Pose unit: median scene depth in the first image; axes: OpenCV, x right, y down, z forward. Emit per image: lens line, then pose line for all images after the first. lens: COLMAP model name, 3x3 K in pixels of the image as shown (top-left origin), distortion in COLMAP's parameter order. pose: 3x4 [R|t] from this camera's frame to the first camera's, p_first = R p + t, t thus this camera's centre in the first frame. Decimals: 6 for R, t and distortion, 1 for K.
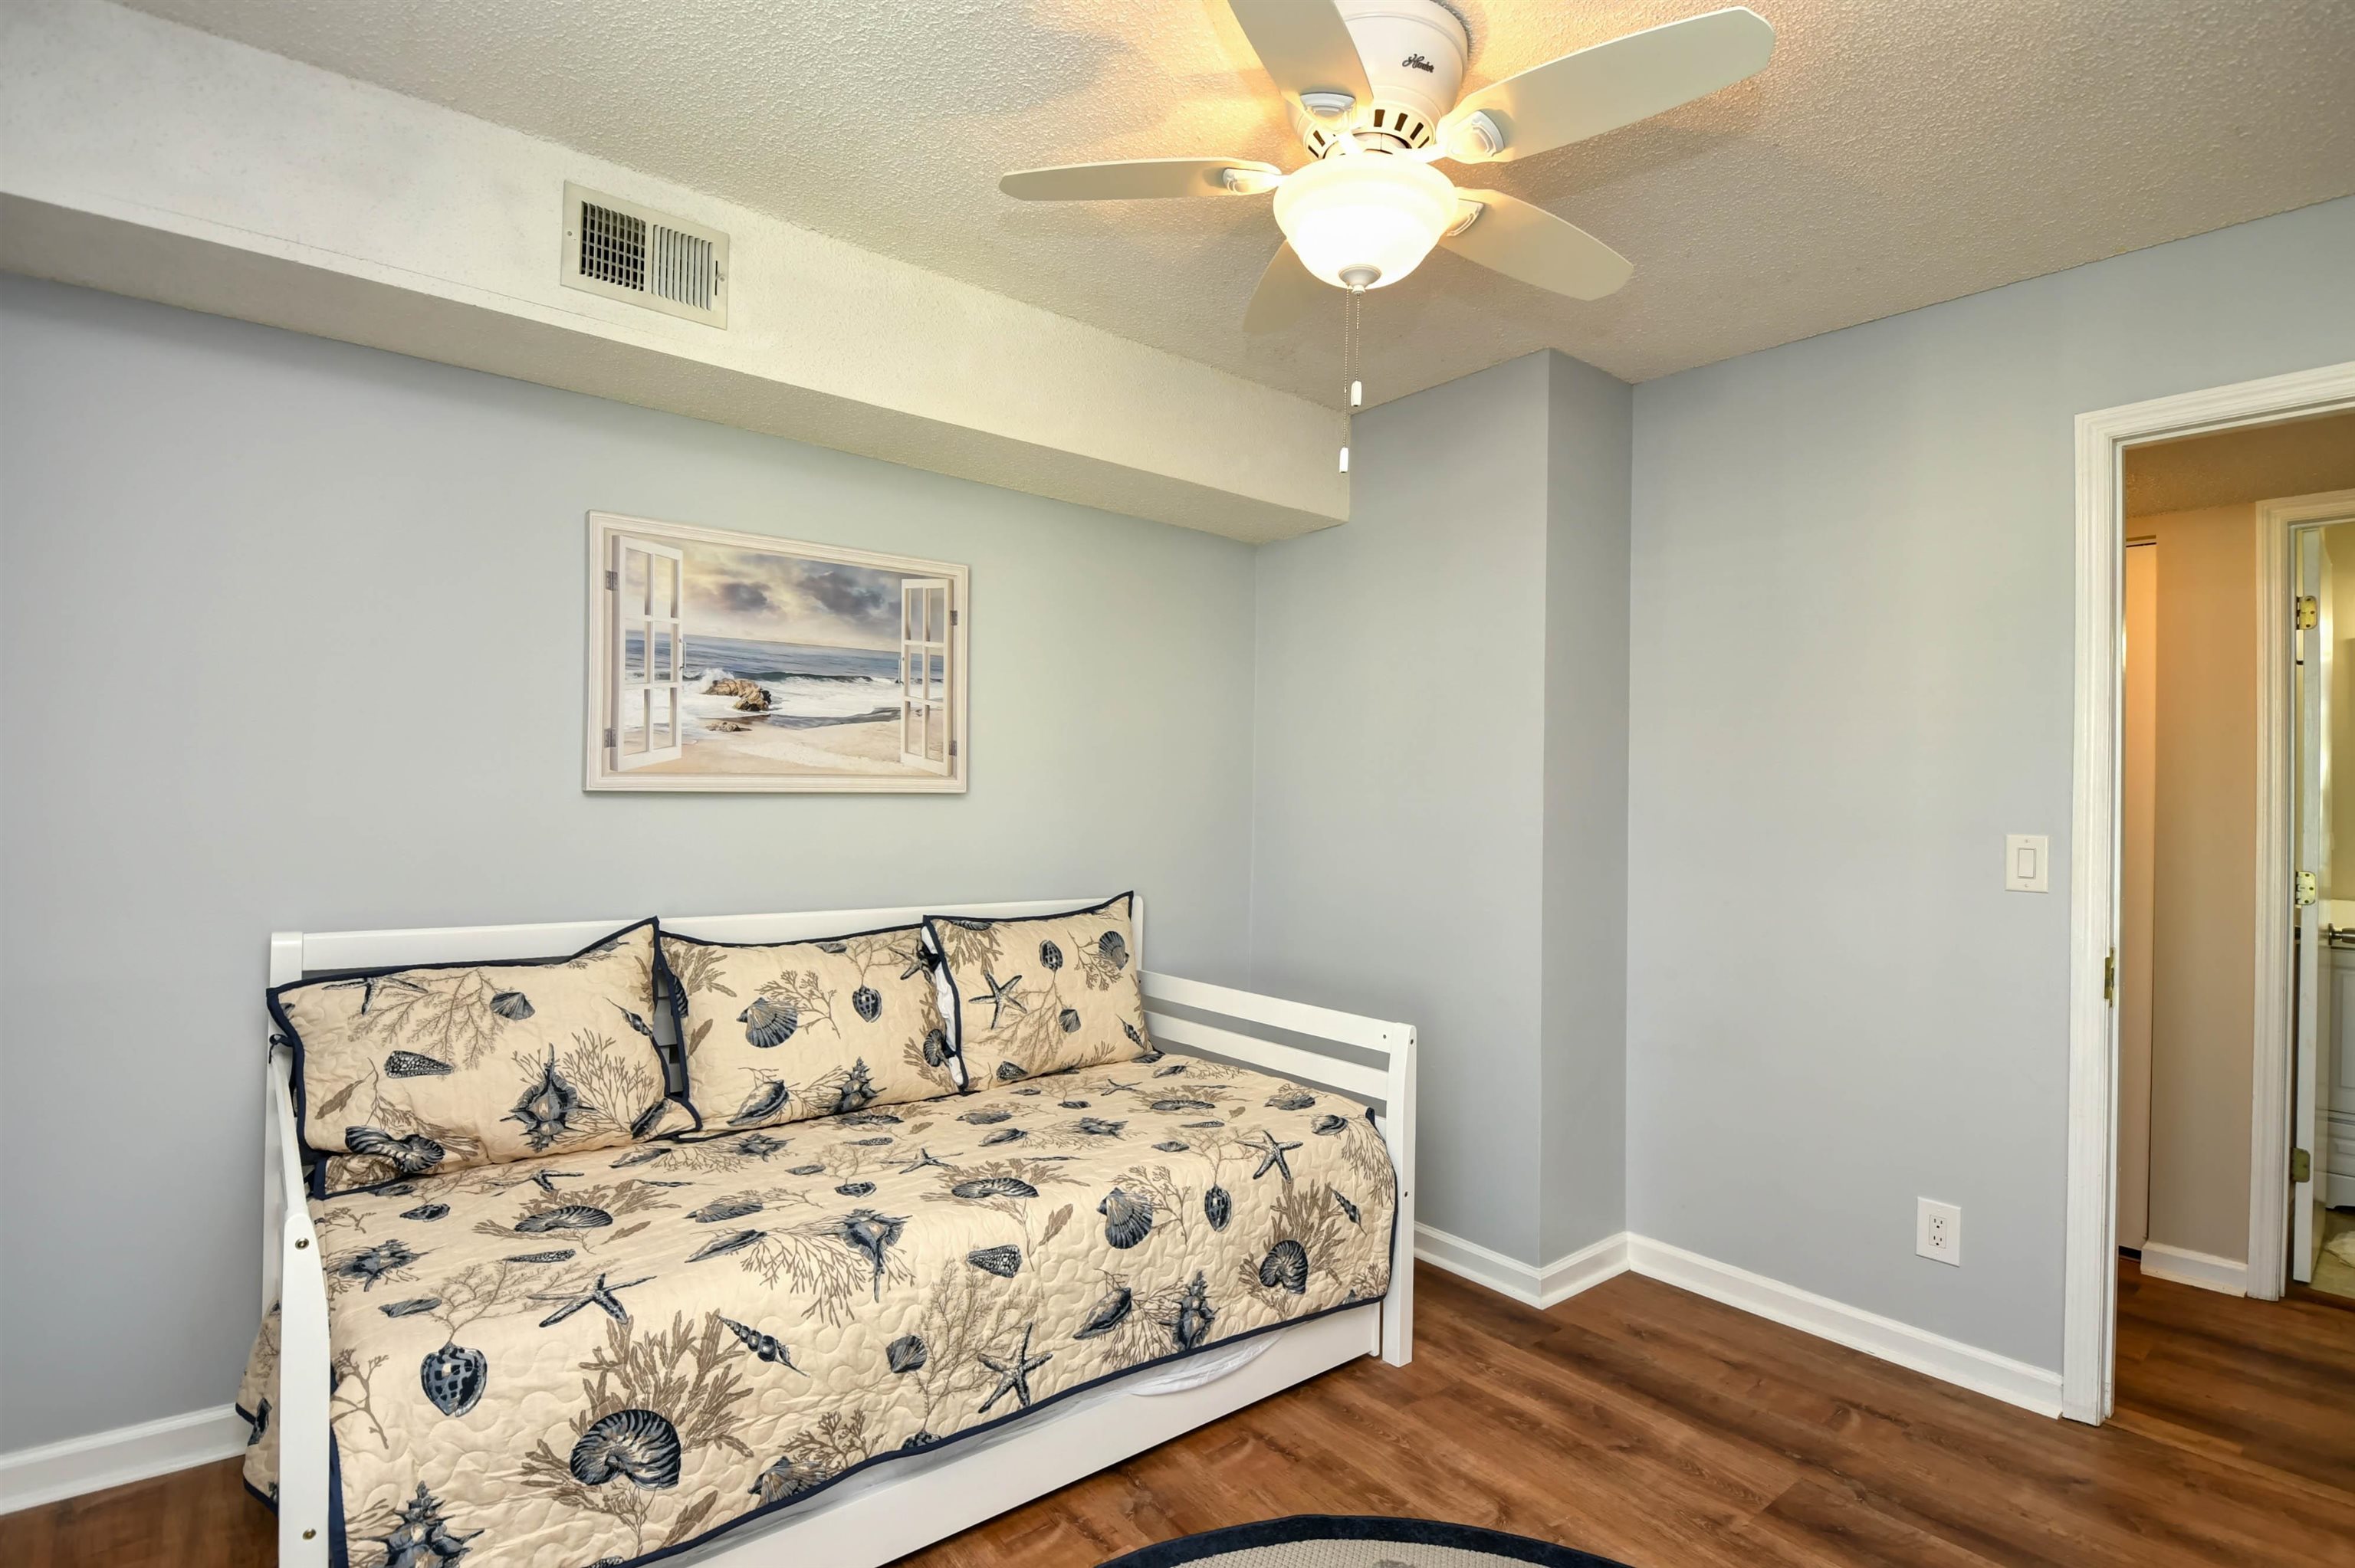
lens RADIAL K [[1111.9, 0, 1121.8], [0, 1111.9, 788.8], [0, 0, 1]] dist [0.000021, -0.000696]
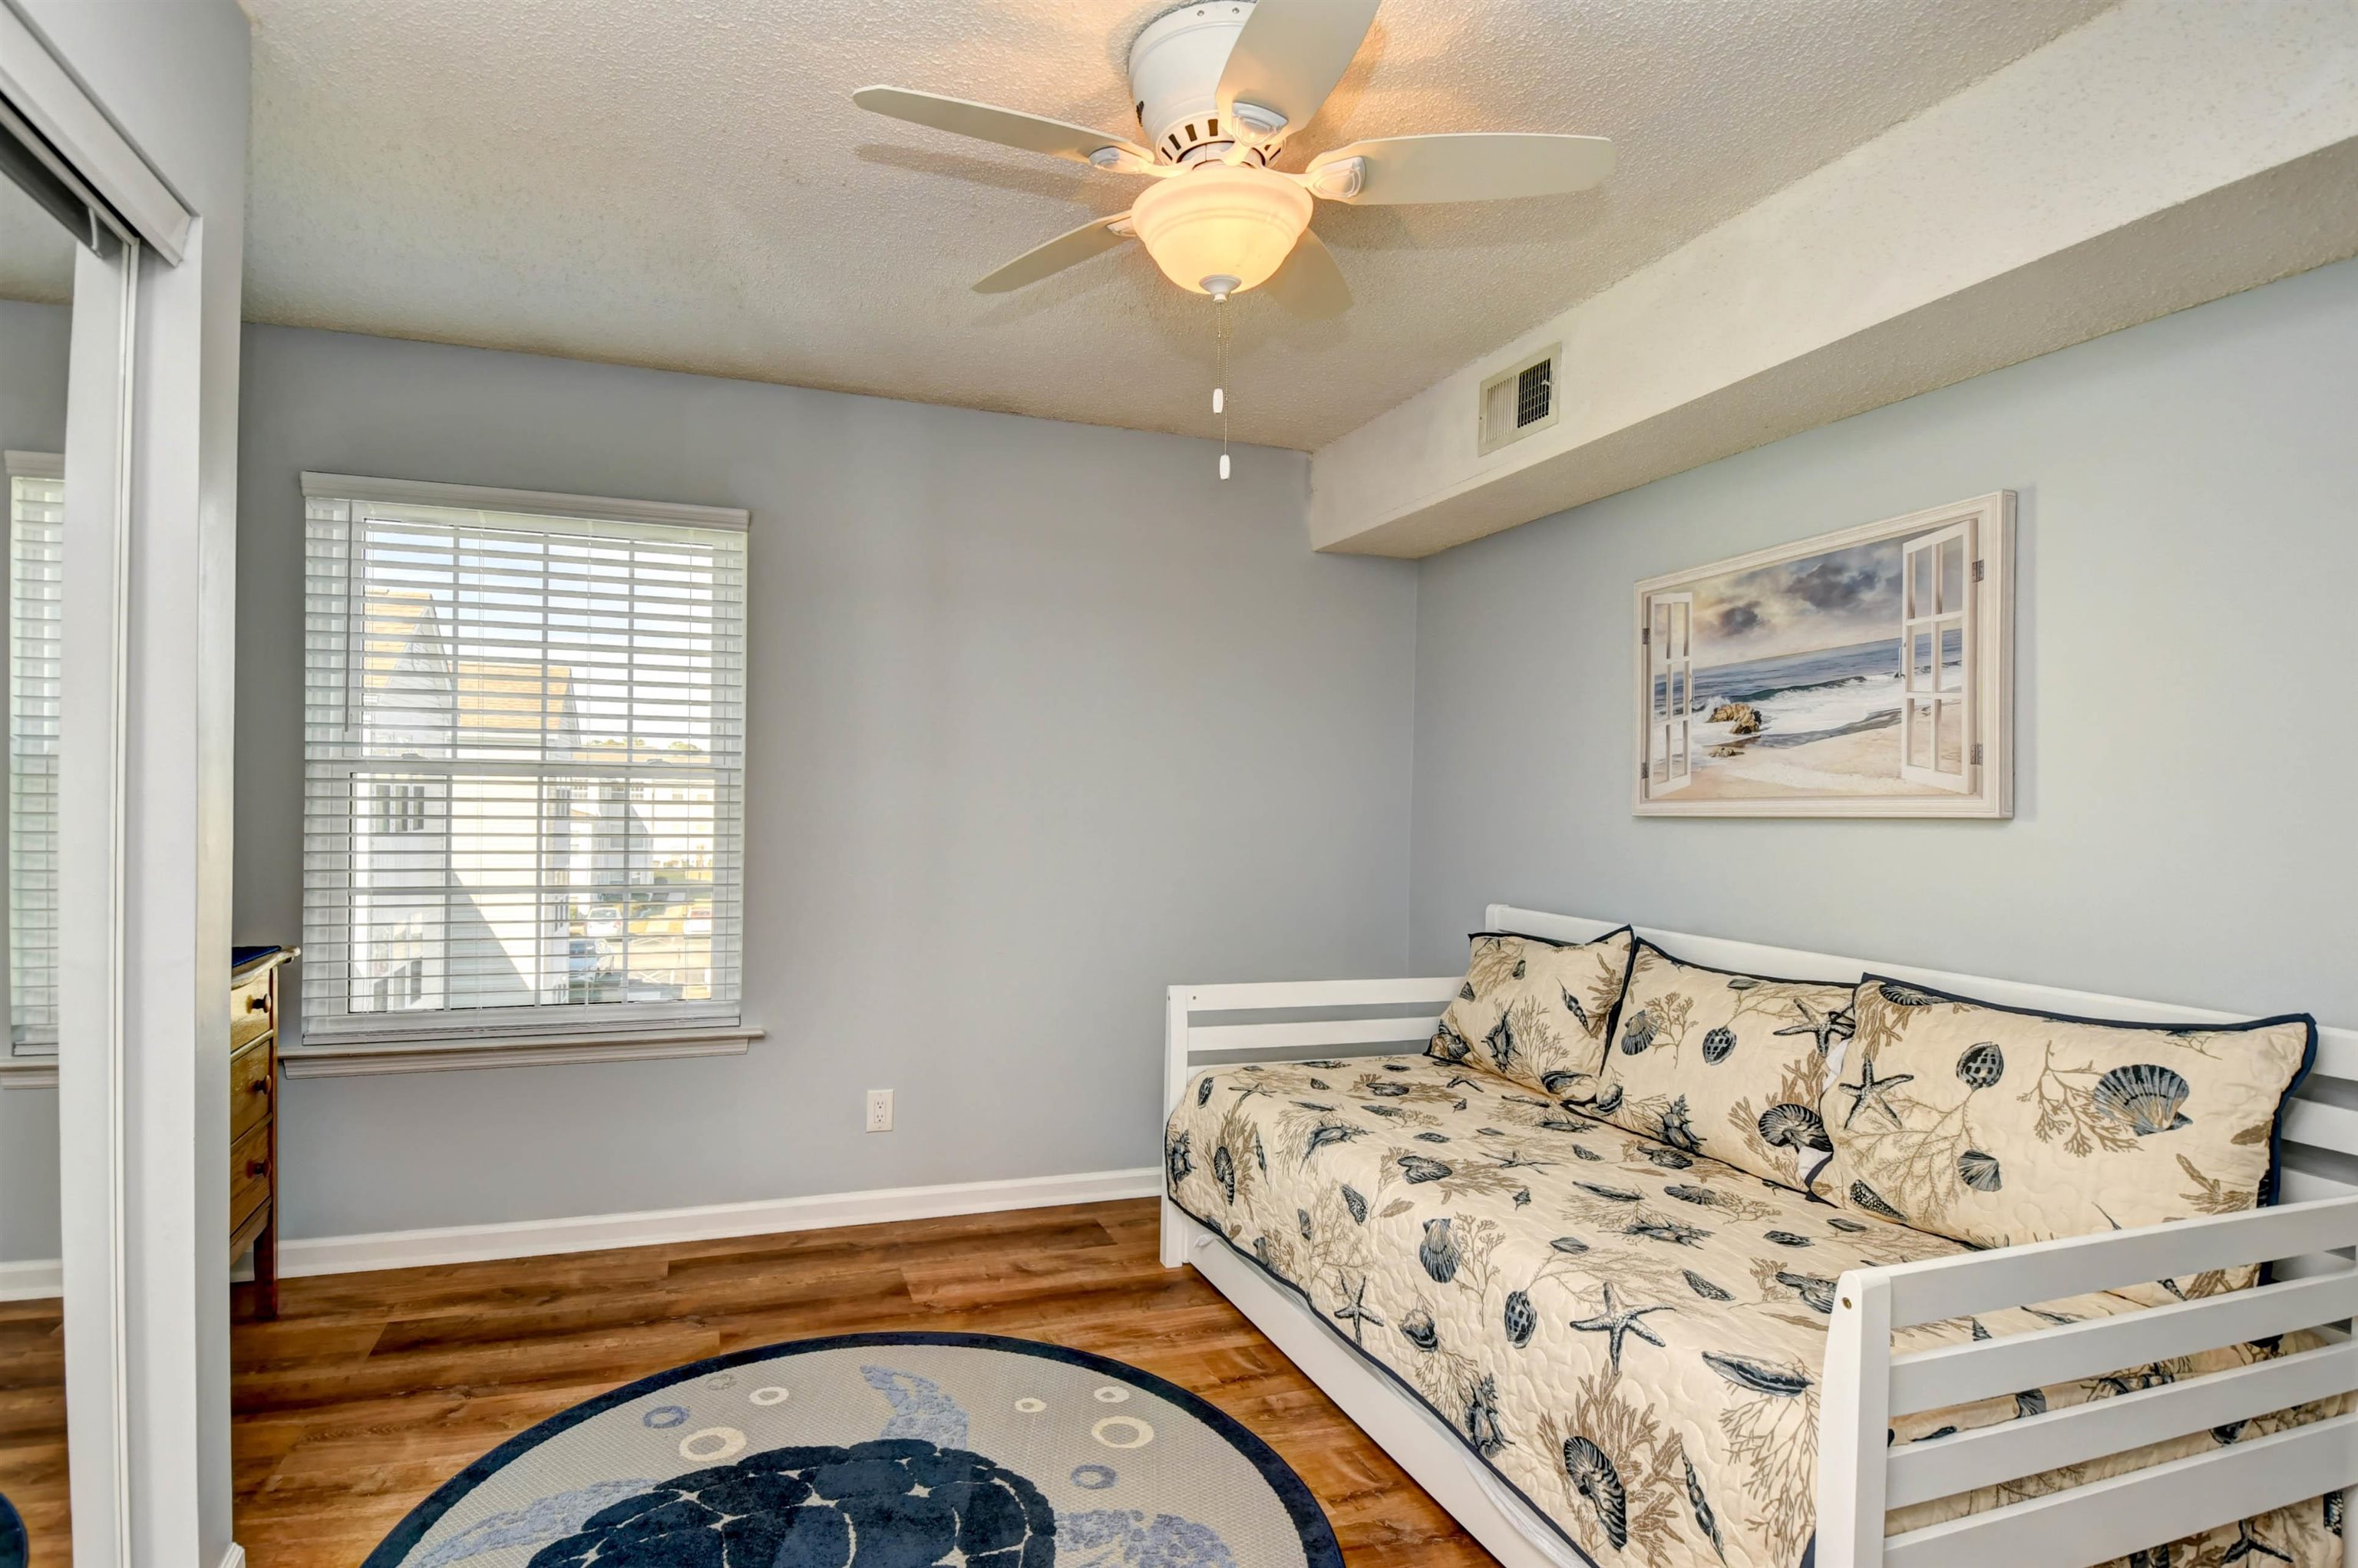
lens RADIAL K [[1146.3, 0, 1177.0], [0, 1146.3, 811.7], [0, 0, 1]] dist [0.000186, -0.000240]
pose [[-0.268237, -0.018808, -0.963169, 0.809439], [-0.017681, 0.999737, -0.014598, 0.023105], [0.963191, 0.013114, -0.268499, 0.829181]]
